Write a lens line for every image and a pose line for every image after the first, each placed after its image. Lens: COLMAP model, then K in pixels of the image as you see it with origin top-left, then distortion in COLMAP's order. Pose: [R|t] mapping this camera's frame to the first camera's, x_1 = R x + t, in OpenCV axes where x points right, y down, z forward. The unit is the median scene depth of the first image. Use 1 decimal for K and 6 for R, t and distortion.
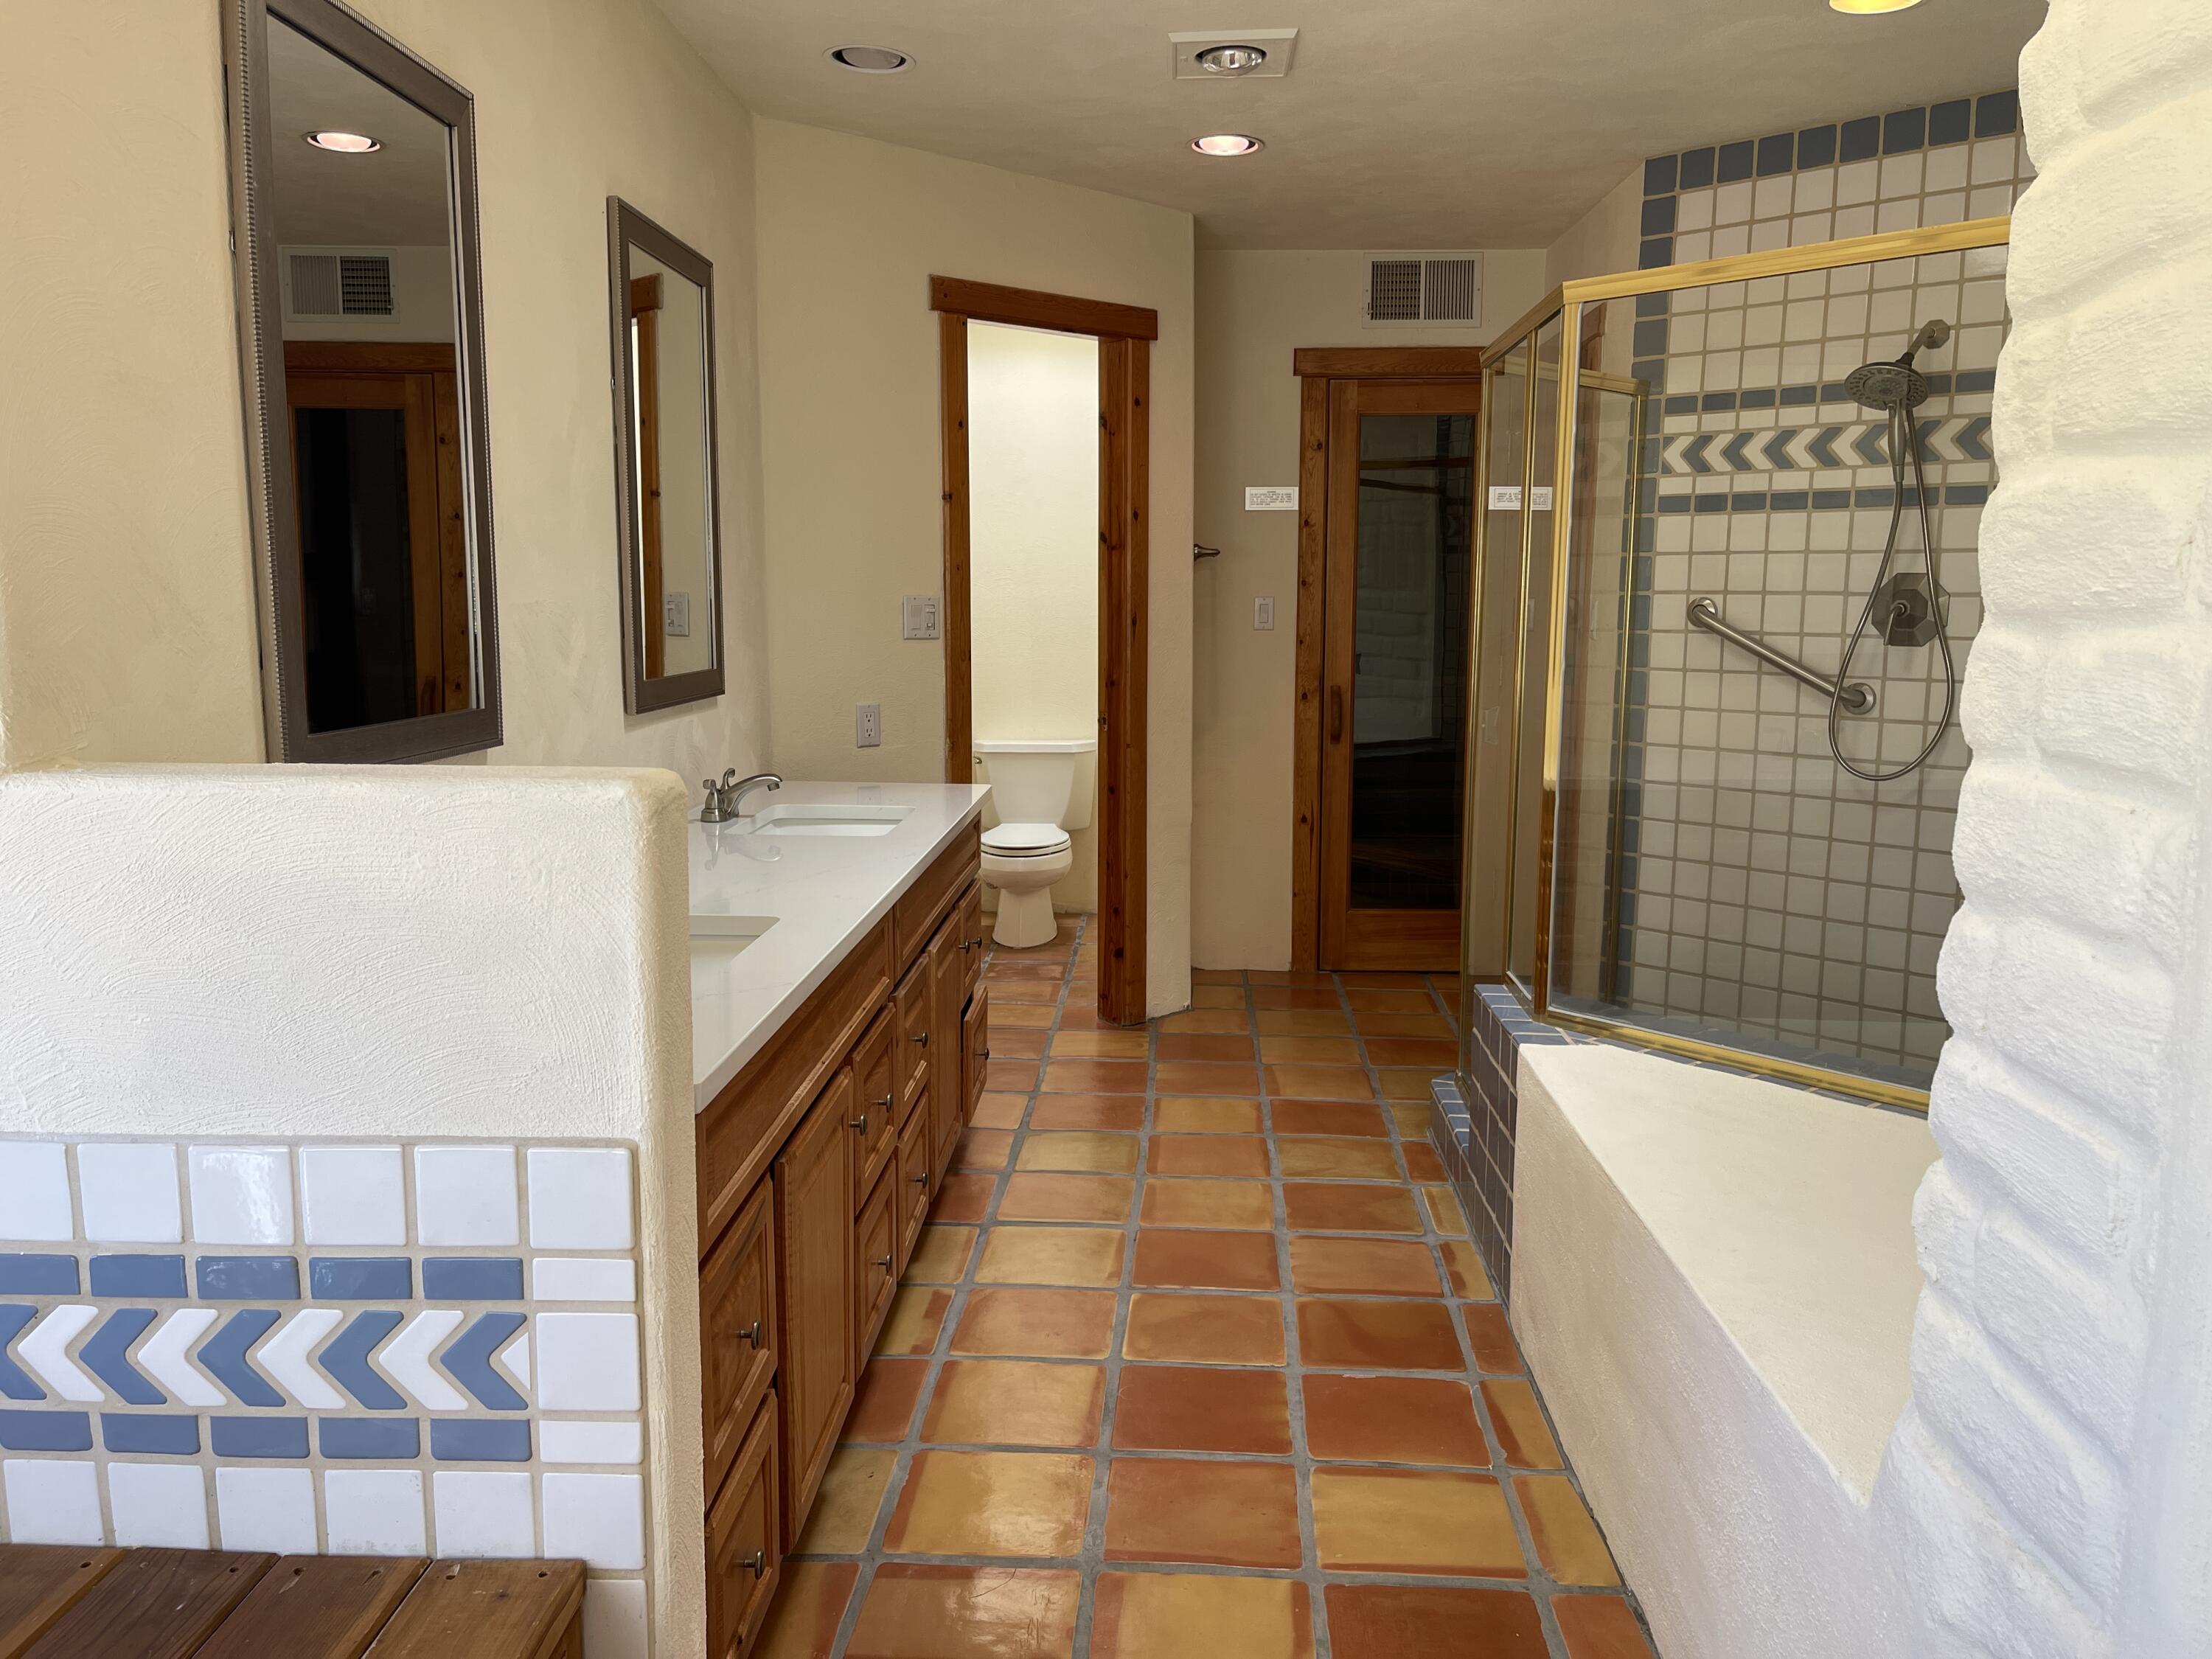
lens RADIAL K [[1676.2, 0, 1102.7], [0, 1676.2, 828.4], [0, 0, 1]] dist [0.056229, -0.076488]
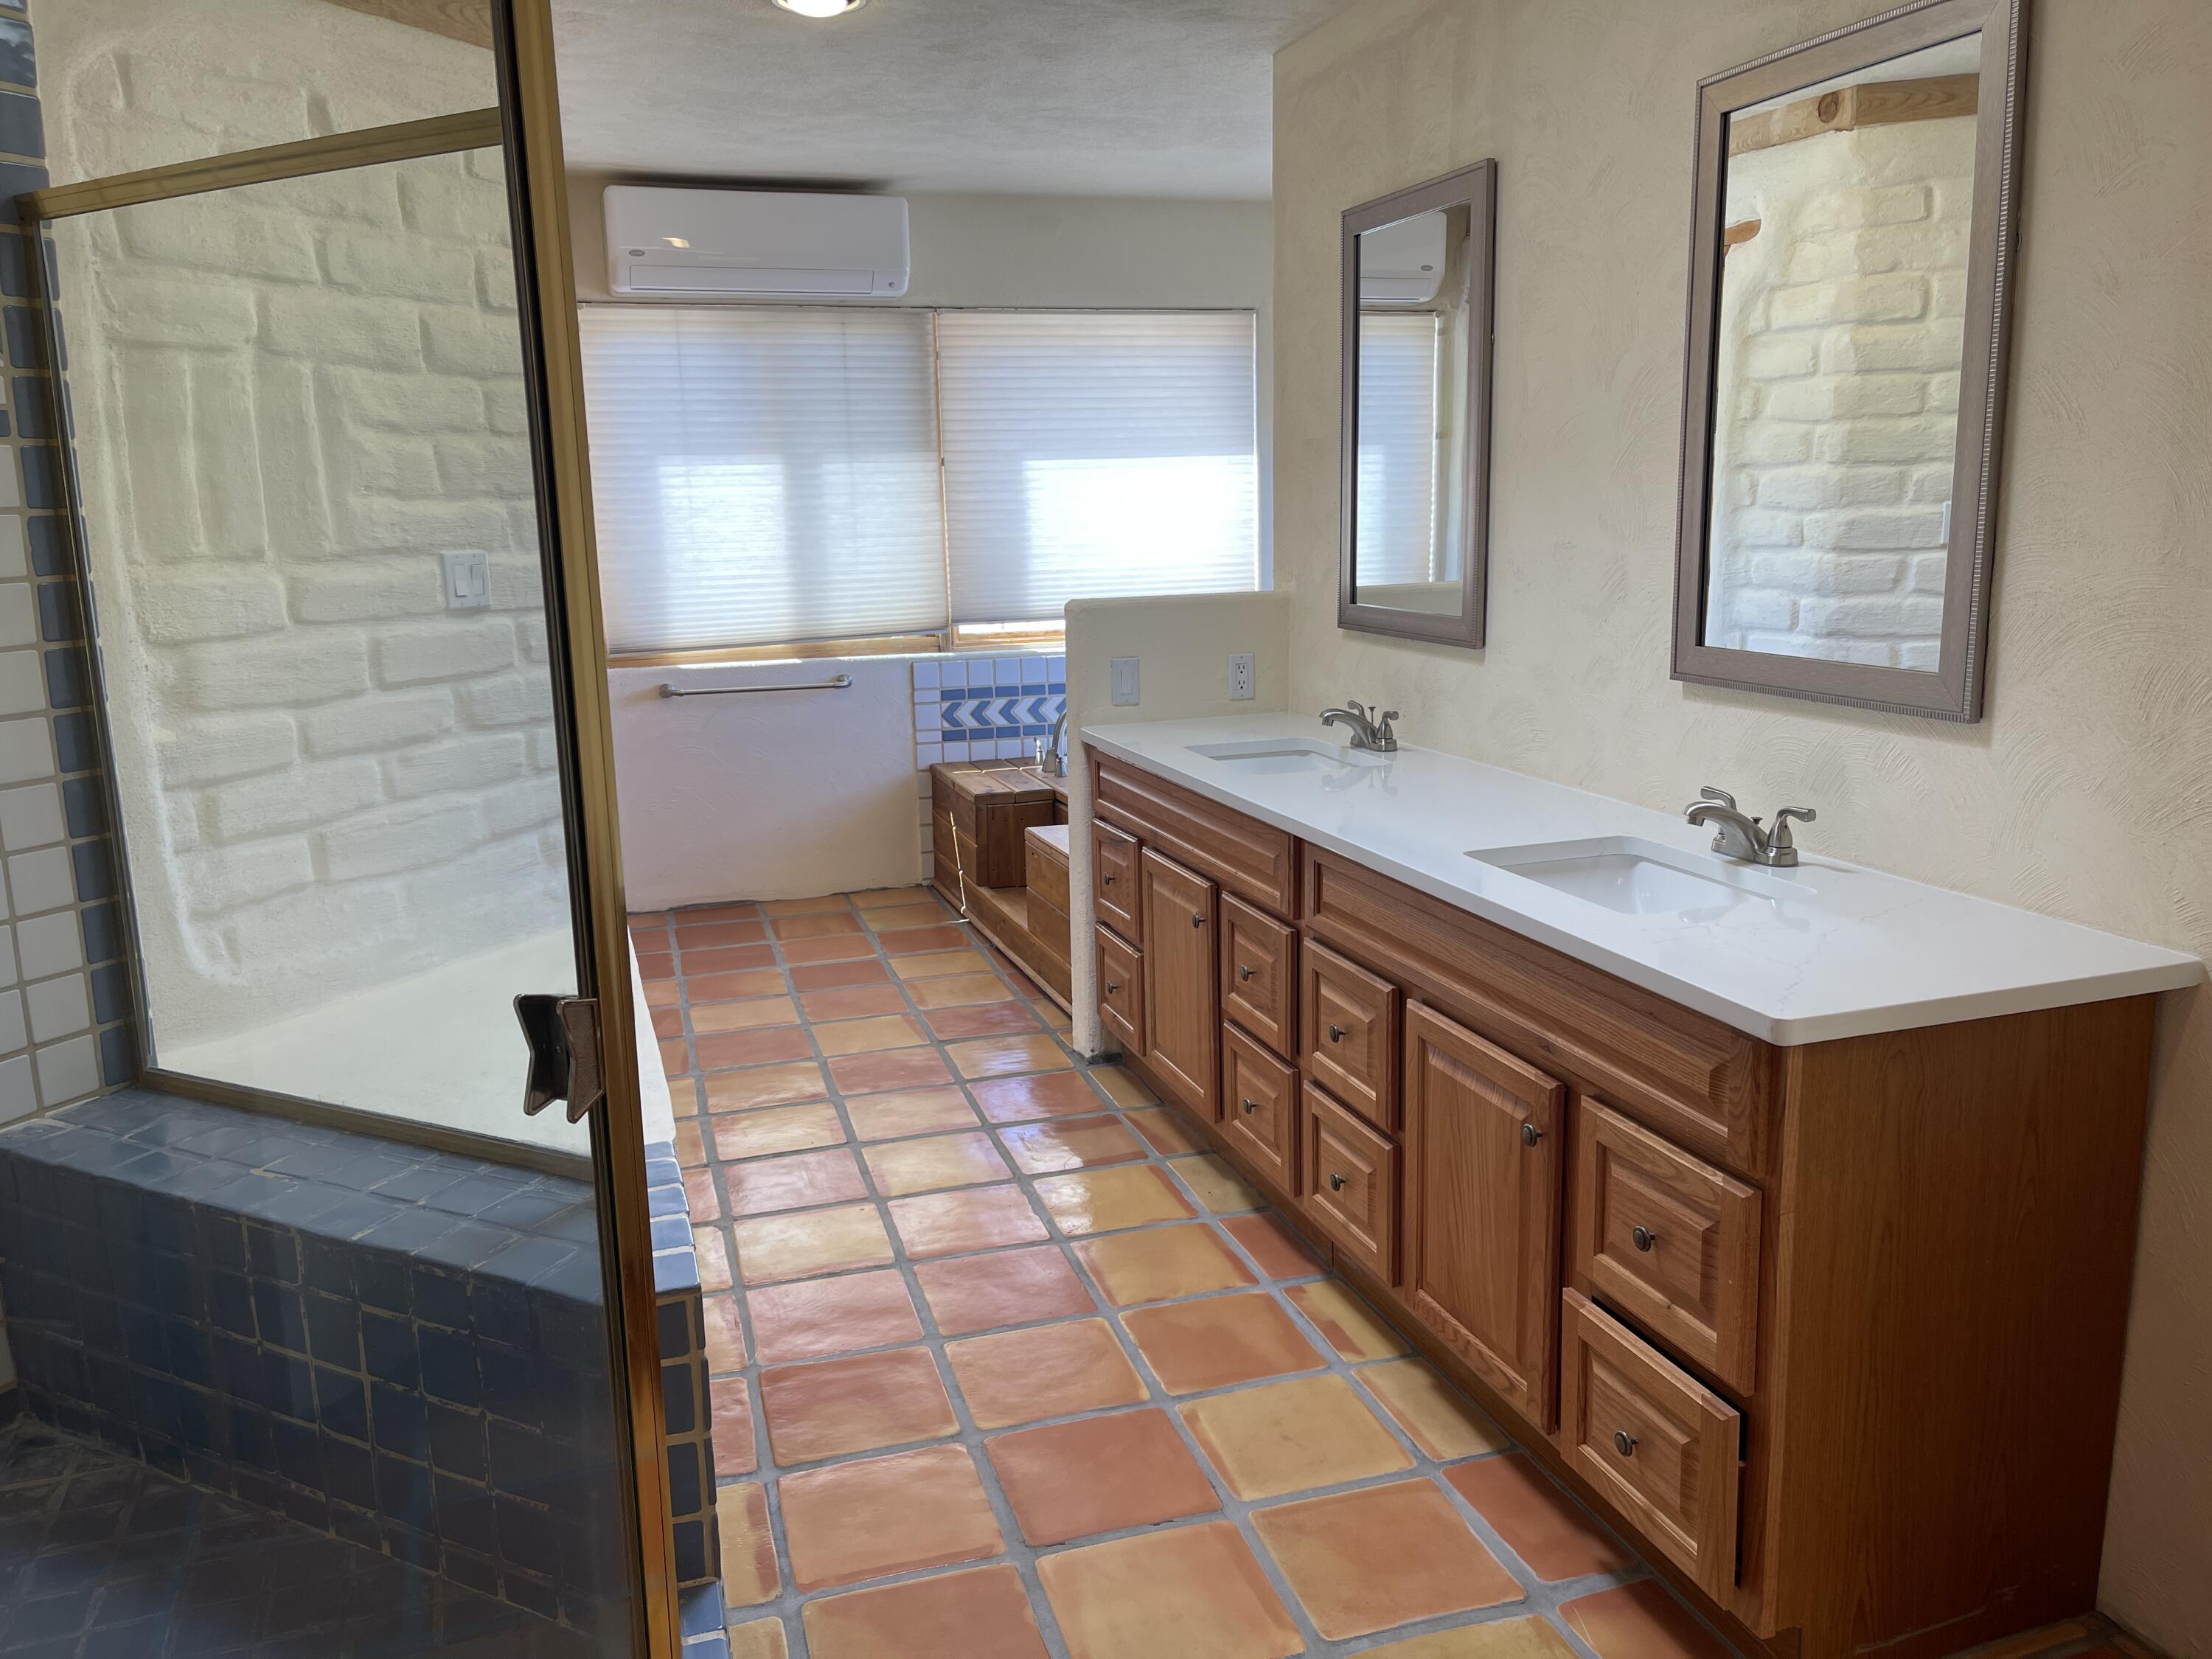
lens RADIAL K [[1676.2, 0, 1099.6], [0, 1676.2, 836.4], [0, 0, 1]] dist [0.056229, -0.076488]
pose [[-0.938441, 0.084912, -0.334841, 0.353204], [-0.027471, 0.947905, 0.317367, -0.300545], [0.344346, 0.307029, -0.887220, 1.943388]]
